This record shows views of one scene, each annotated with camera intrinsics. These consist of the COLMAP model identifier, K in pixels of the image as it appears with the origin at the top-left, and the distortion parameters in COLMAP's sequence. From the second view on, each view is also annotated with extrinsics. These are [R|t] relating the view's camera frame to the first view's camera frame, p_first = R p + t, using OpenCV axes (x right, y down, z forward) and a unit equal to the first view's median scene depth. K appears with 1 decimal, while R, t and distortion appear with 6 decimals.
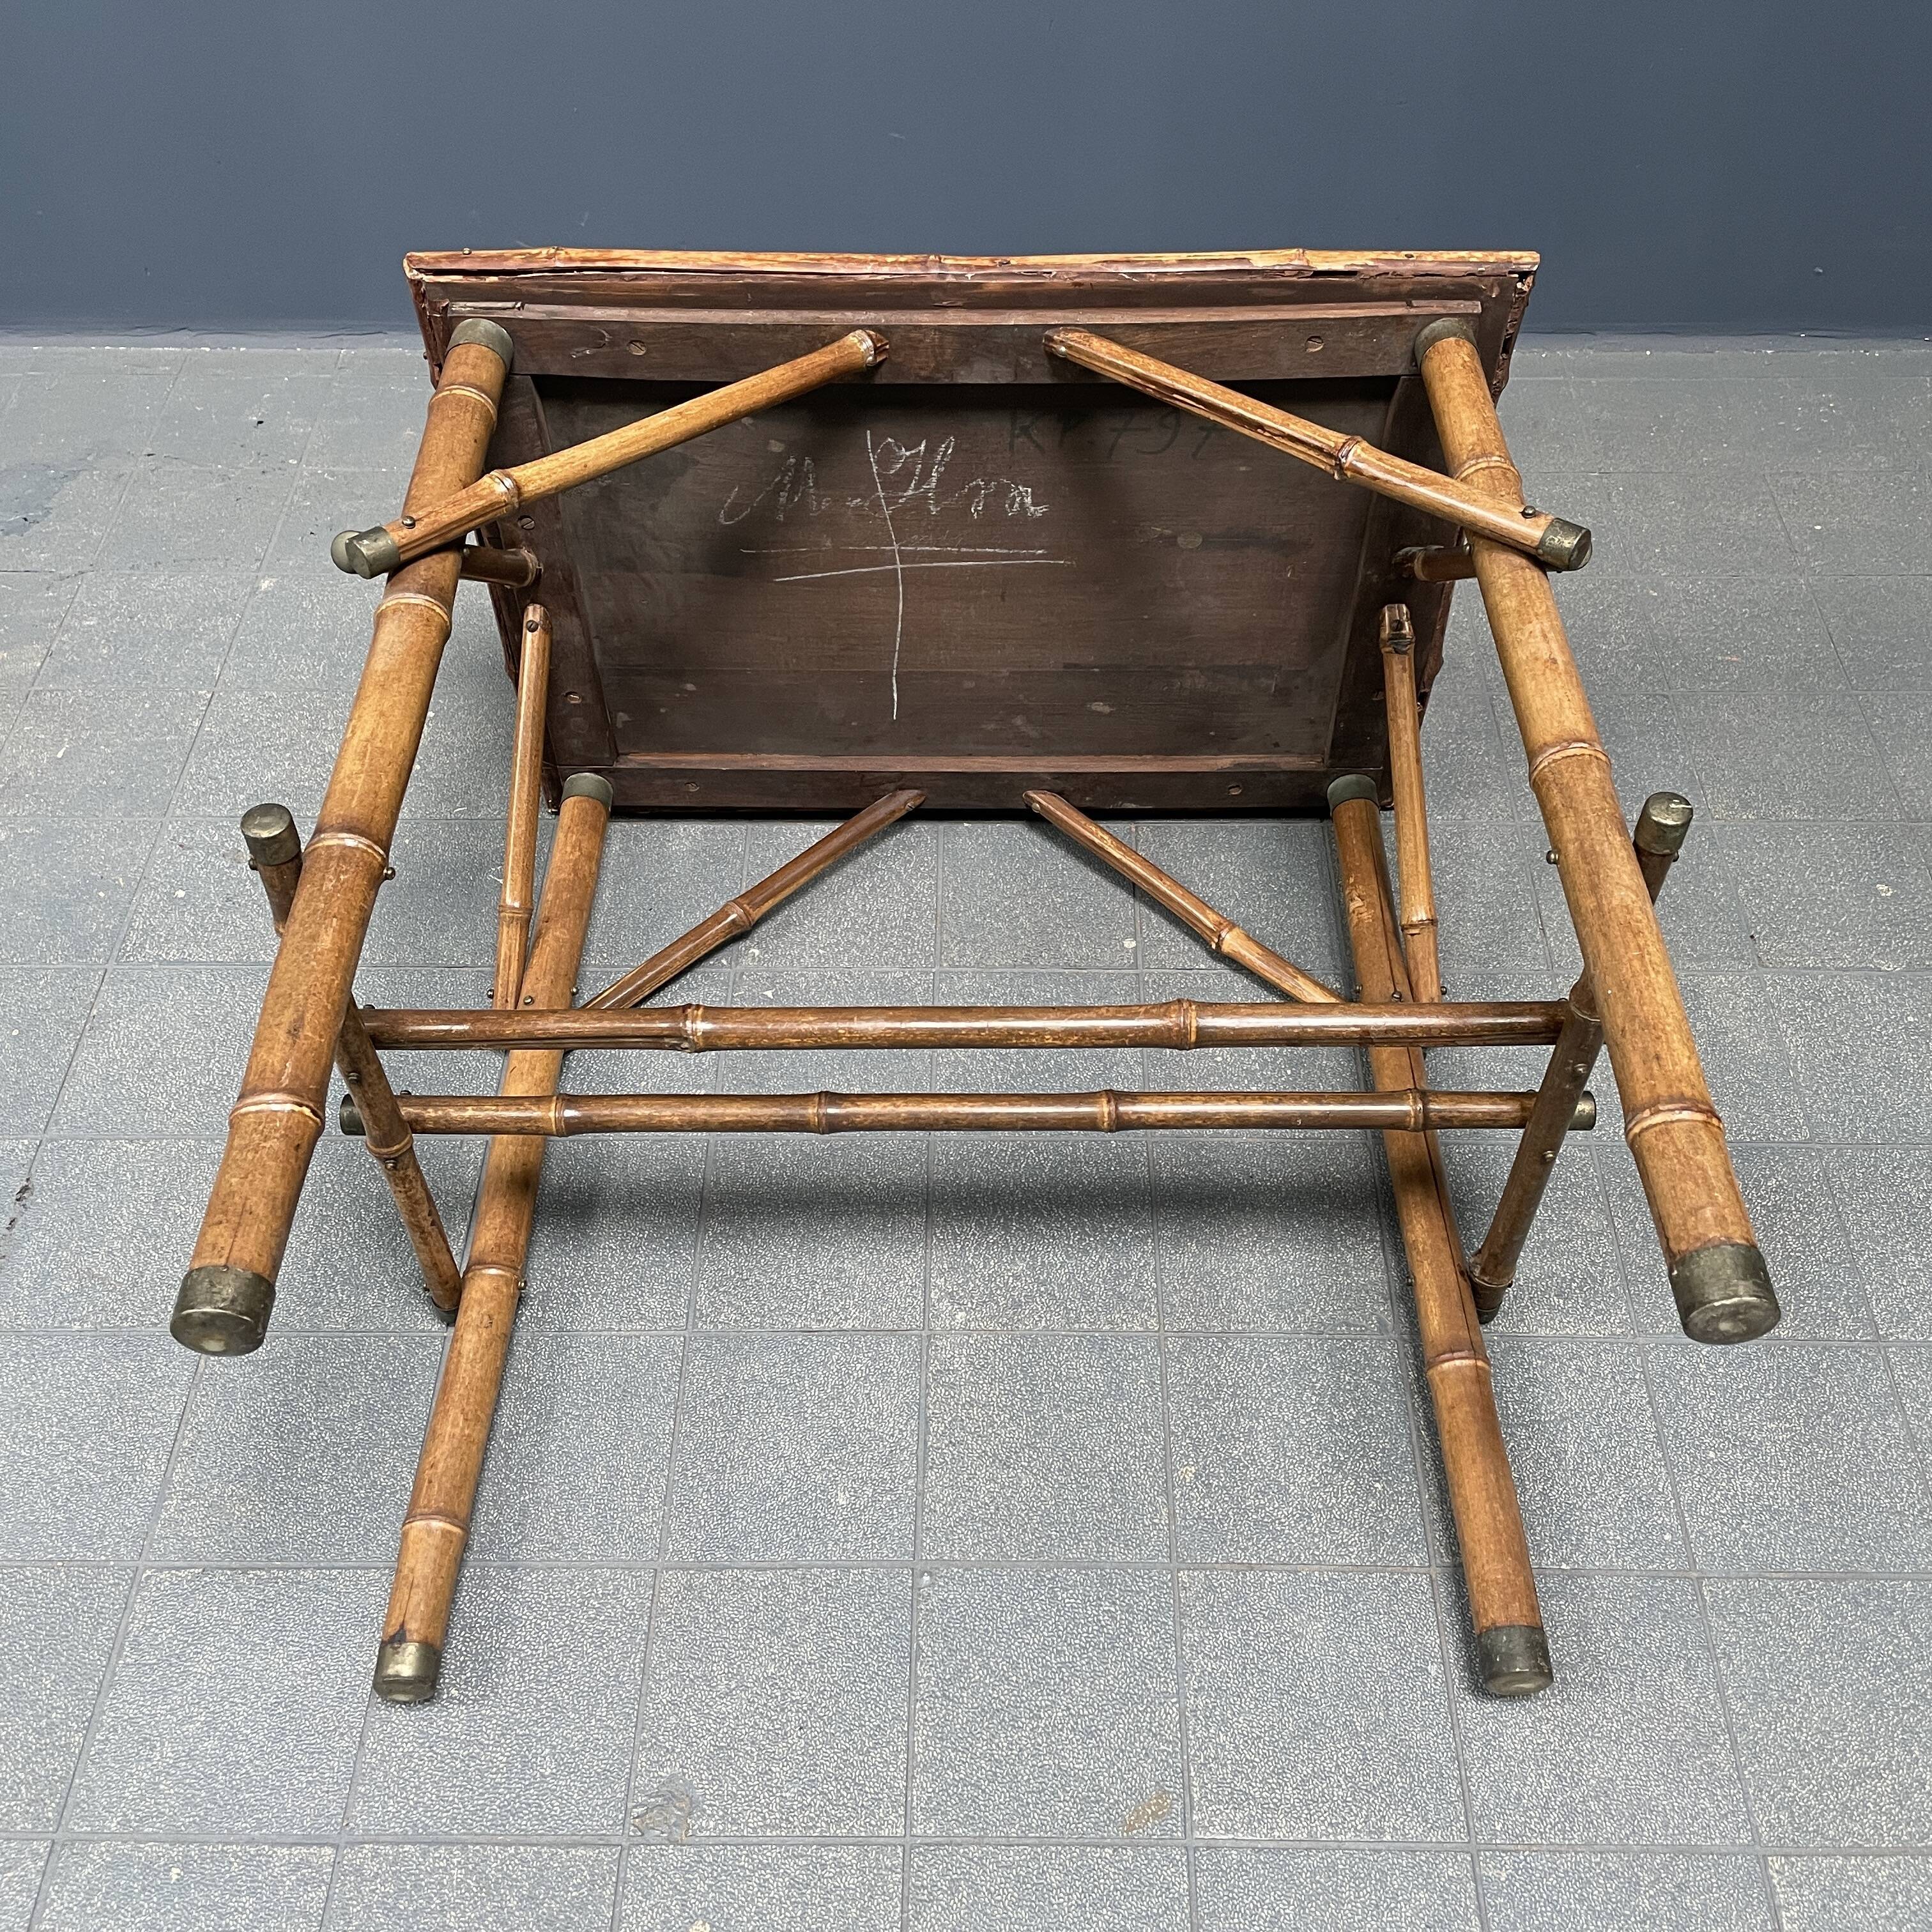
lens RADIAL K [[1983.5, 0, 972.7], [0, 1983.5, 959.8], [0, 0, 1]] dist [0.028106, 0.000000]
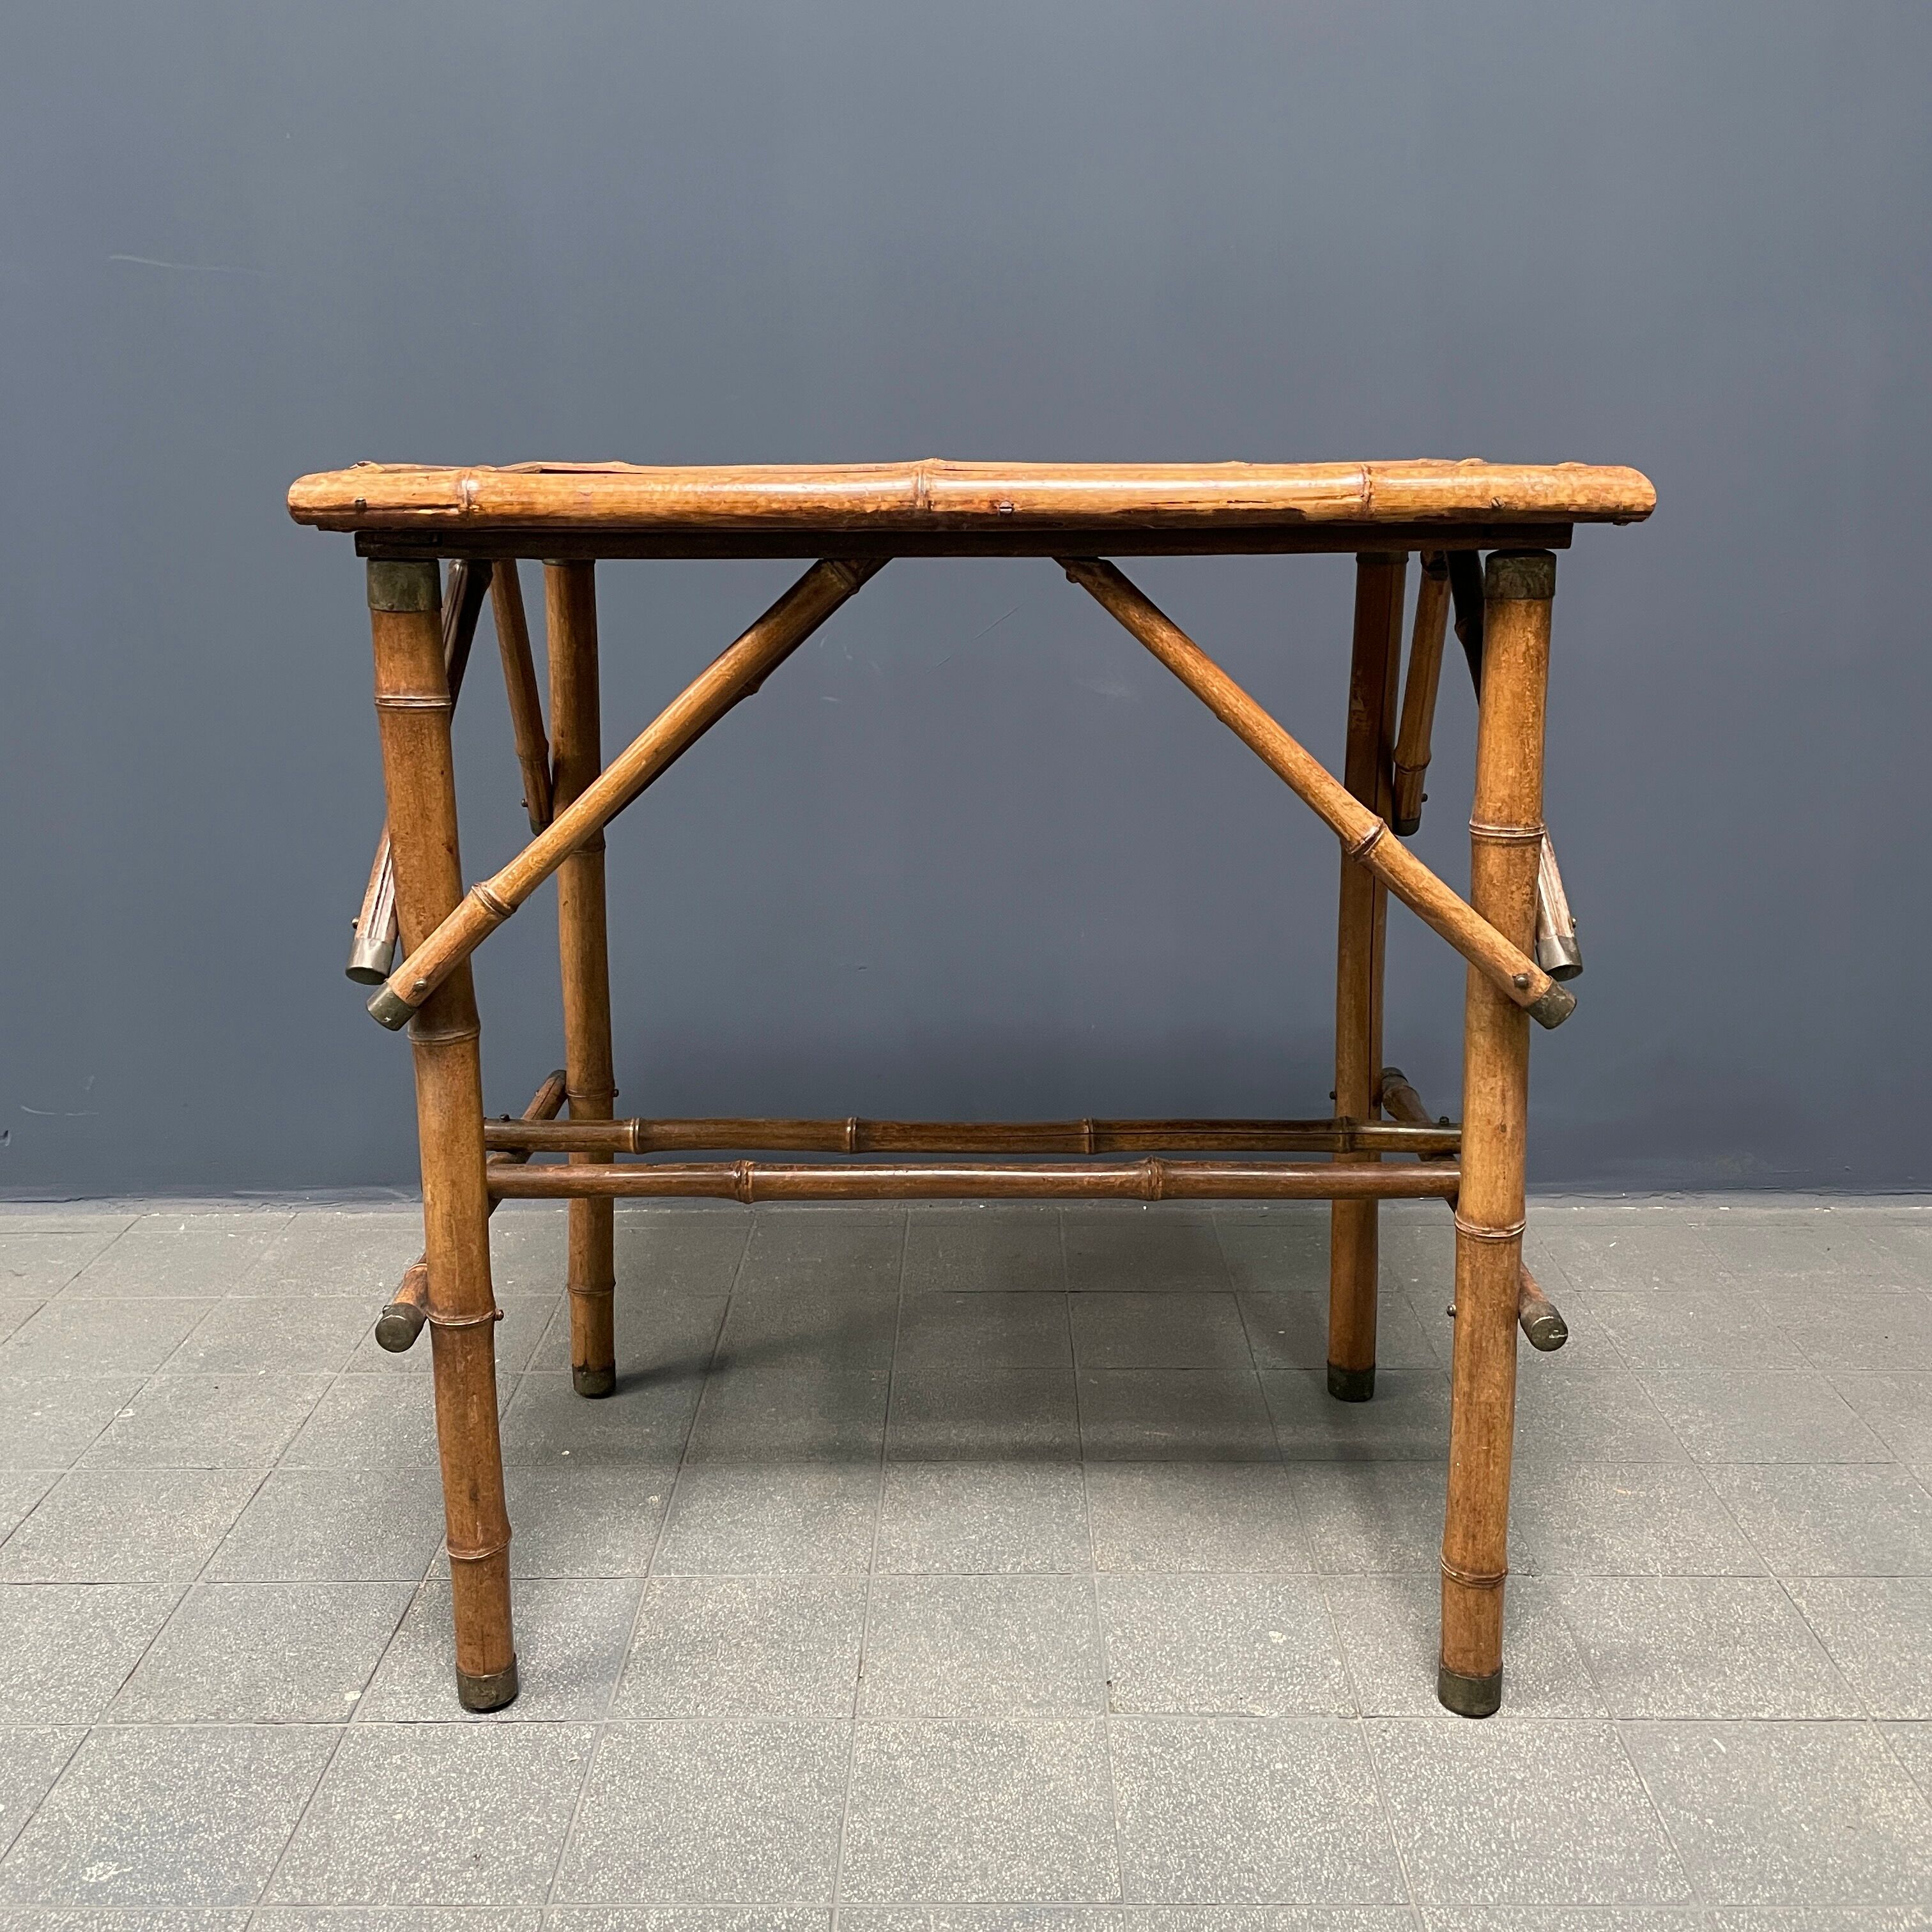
lens RADIAL K [[1983.5, 0, 978.4], [0, 1983.5, 948.8], [0, 0, 1]] dist [0.028106, 0.000000]
pose [[0.999983, -0.002960, 0.005041, 0.324959], [0.005323, 0.817442, -0.575986, 0.209045], [-0.002416, 0.576003, 0.817444, 0.145971]]
